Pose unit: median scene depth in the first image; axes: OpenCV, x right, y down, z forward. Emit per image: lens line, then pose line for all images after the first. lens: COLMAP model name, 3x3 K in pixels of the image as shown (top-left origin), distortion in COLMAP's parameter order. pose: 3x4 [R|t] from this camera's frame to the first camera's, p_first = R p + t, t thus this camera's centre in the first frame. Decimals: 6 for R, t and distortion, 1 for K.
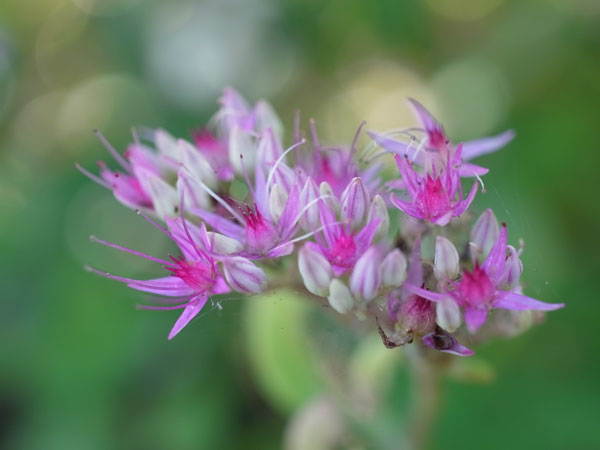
lens RADIAL K [[555.7, 0, 297.6], [0, 555.7, 226.6], [0, 0, 1]] dist [-0.001321, 0.000000]
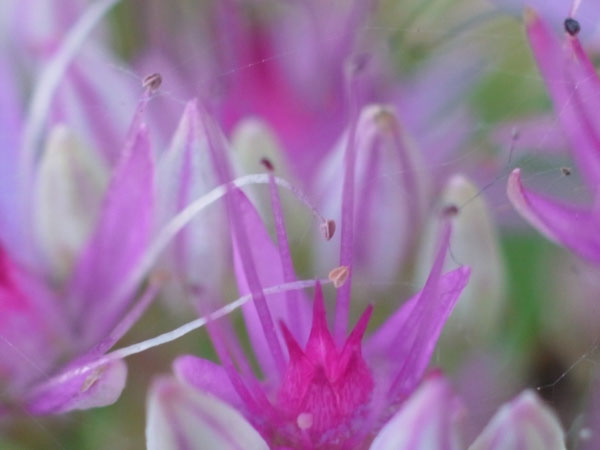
lens RADIAL K [[555.7, 0, 303.3], [0, 555.7, 224.0], [0, 0, 1]] dist [-0.001321, 0.000000]
pose [[0.999797, 0.015306, 0.013120, 0.069254], [-0.015885, 0.998850, 0.045244, -0.045641], [-0.012413, -0.045443, 0.998890, 0.745145]]
